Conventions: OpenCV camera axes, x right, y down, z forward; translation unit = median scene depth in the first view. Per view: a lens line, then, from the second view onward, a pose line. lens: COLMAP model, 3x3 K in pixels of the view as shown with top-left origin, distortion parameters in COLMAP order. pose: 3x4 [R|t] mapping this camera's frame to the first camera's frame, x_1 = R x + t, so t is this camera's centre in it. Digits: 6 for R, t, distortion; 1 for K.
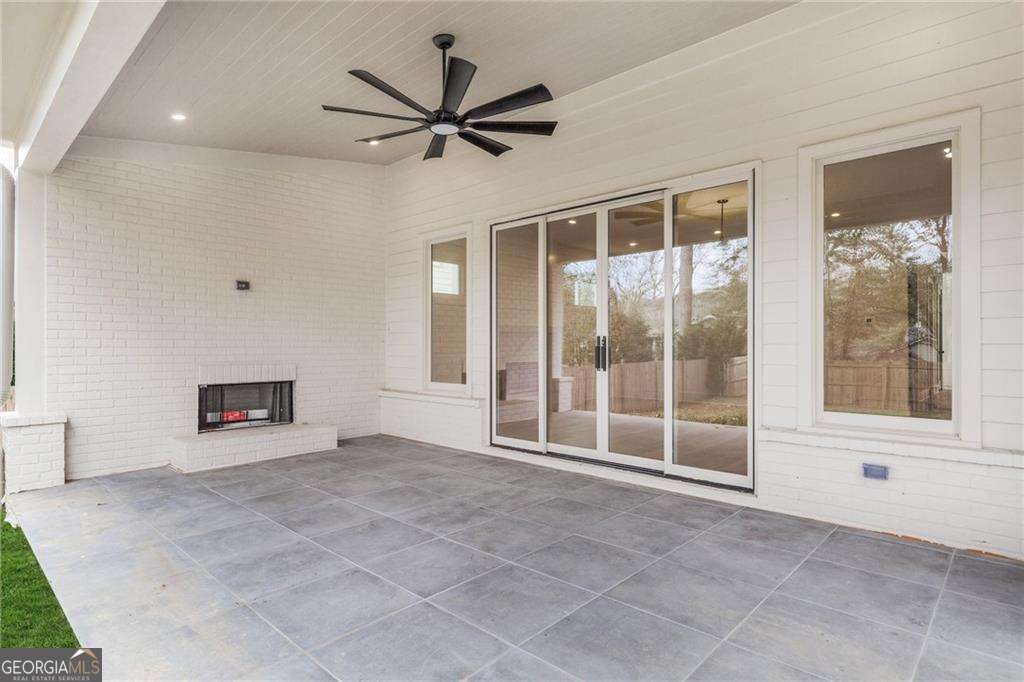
lens RADIAL K [[579.3, 0, 512.0], [0, 579.3, 341.0], [0, 0, 1]] dist [-0.000068, -0.000018]
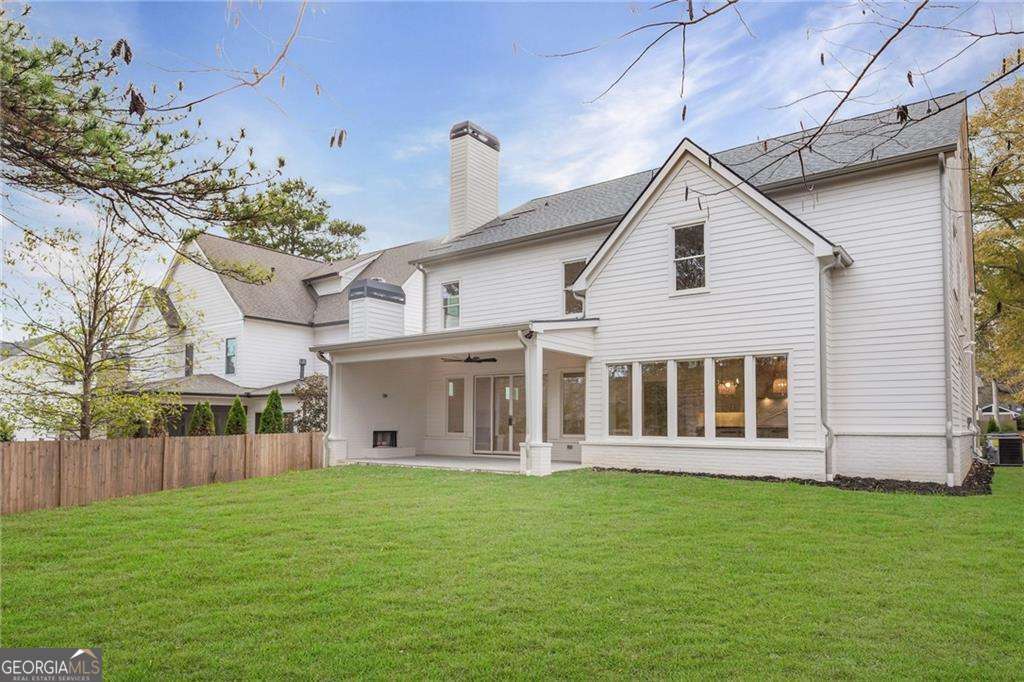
lens RADIAL K [[626.1, 0, 512.0], [0, 626.1, 341.0], [0, 0, 1]] dist [-0.000191, -0.000011]
pose [[0.997079, 0.012387, 0.075363, -0.085064], [-0.002890, 0.992172, -0.124843, 0.017541], [-0.076319, 0.124260, 0.989310, -2.114850]]
